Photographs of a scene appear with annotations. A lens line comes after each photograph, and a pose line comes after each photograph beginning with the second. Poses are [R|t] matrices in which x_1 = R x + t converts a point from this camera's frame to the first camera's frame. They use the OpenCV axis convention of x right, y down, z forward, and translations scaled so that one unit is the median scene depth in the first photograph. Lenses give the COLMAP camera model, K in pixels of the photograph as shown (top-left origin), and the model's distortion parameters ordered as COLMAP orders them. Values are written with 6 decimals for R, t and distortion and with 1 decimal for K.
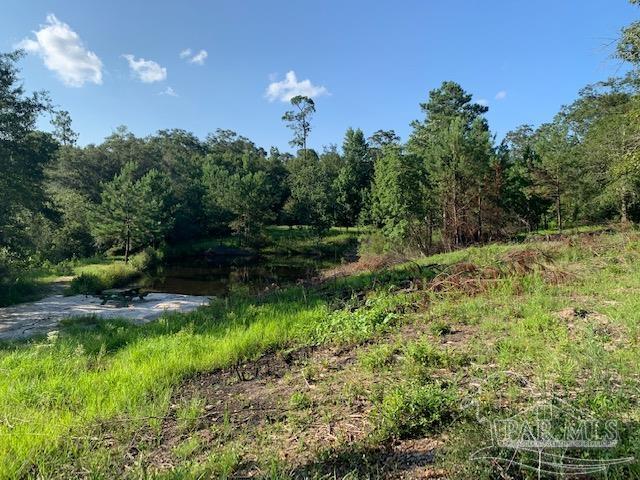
lens RADIAL K [[487.6, 0, 319.7], [0, 487.6, 244.0], [0, 0, 1]] dist [0.033824, -0.043191]
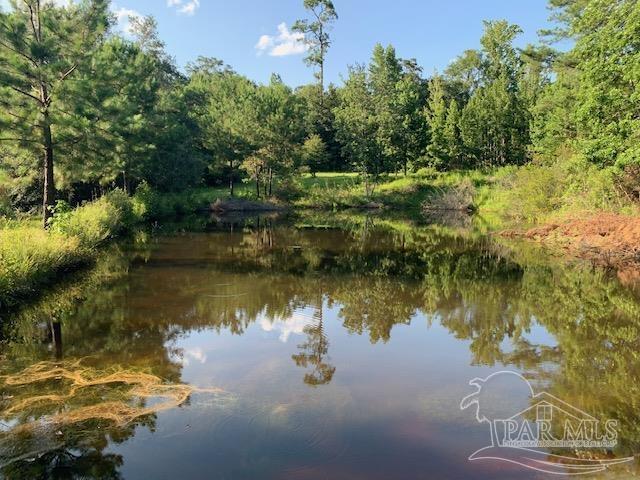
lens RADIAL K [[487.6, 0, 319.5], [0, 487.6, 235.9], [0, 0, 1]] dist [0.033824, -0.043191]
pose [[0.998452, -0.022953, 0.050667, -0.113841], [0.019596, 0.997641, 0.065792, 0.014287], [-0.052058, -0.064697, 0.996546, 0.331391]]
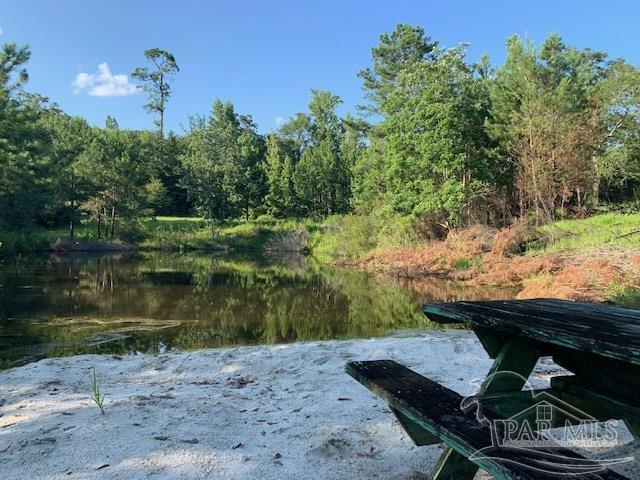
lens RADIAL K [[487.6, 0, 318.0], [0, 487.6, 238.7], [0, 0, 1]] dist [0.033824, -0.043191]
pose [[0.925600, -0.004982, 0.378470, -0.139768], [0.014851, 0.999621, -0.023162, 0.023295], [-0.378211, 0.027060, 0.925324, 0.284277]]
